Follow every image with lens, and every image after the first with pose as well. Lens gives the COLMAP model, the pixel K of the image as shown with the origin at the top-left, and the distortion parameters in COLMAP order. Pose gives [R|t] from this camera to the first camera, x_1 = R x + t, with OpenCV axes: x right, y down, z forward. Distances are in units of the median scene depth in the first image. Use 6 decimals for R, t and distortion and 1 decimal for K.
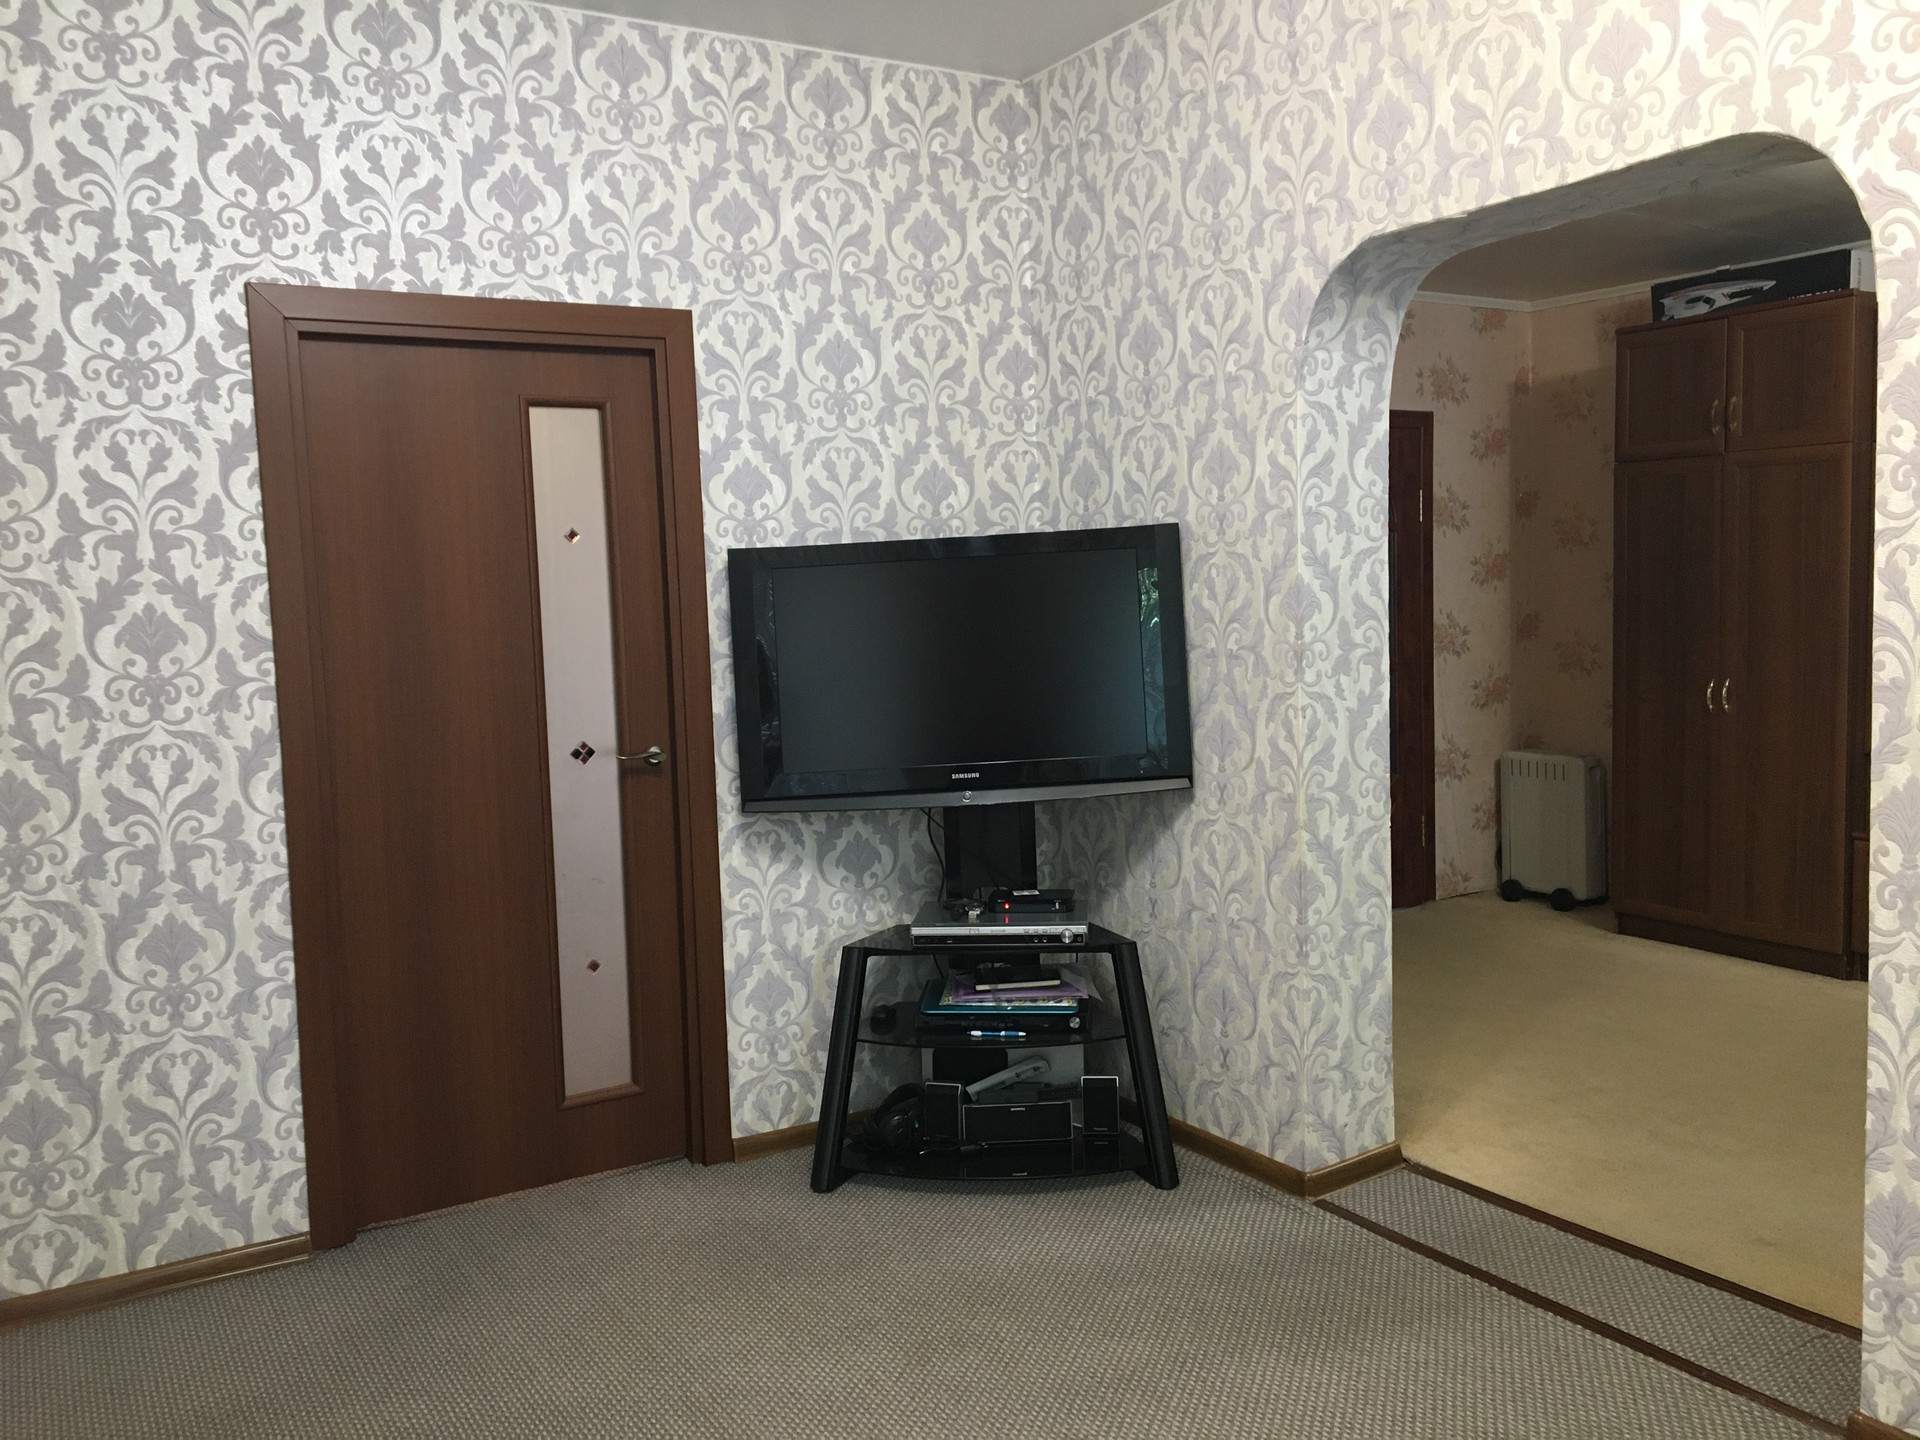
lens RADIAL K [[1625.3, 0, 988.4], [0, 1625.3, 684.3], [0, 0, 1]] dist [0.093493, -0.137579]
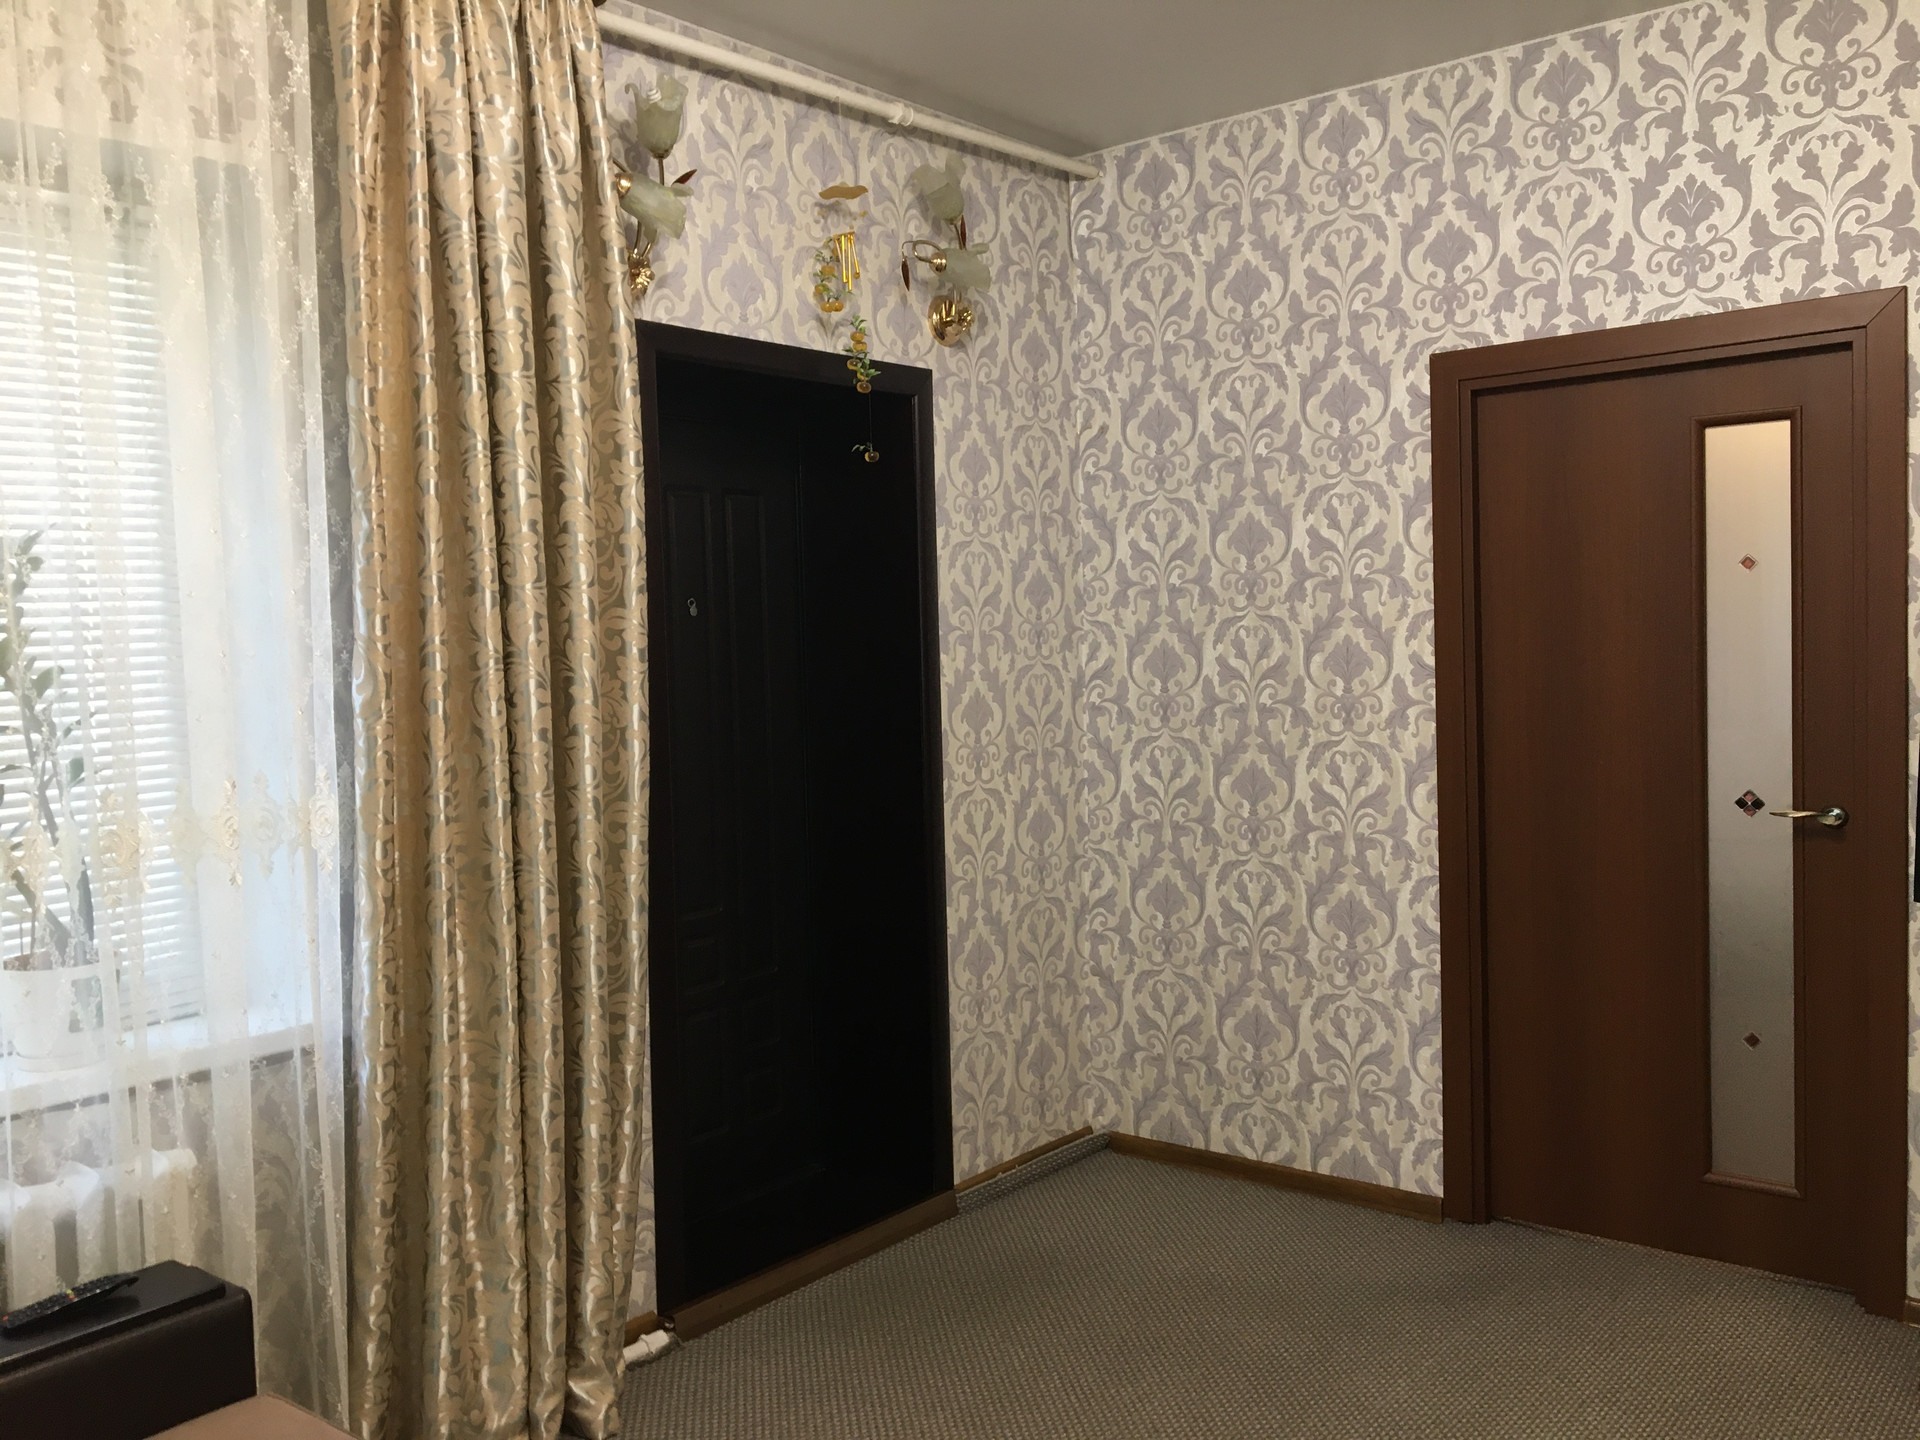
lens RADIAL K [[1625.3, 0, 955.7], [0, 1625.3, 713.9], [0, 0, 1]] dist [0.093493, -0.137579]
pose [[0.333992, 0.061840, -0.940545, 0.507160], [-0.048262, 0.997659, 0.048457, -0.033730], [0.941340, 0.029208, 0.336194, 0.306099]]
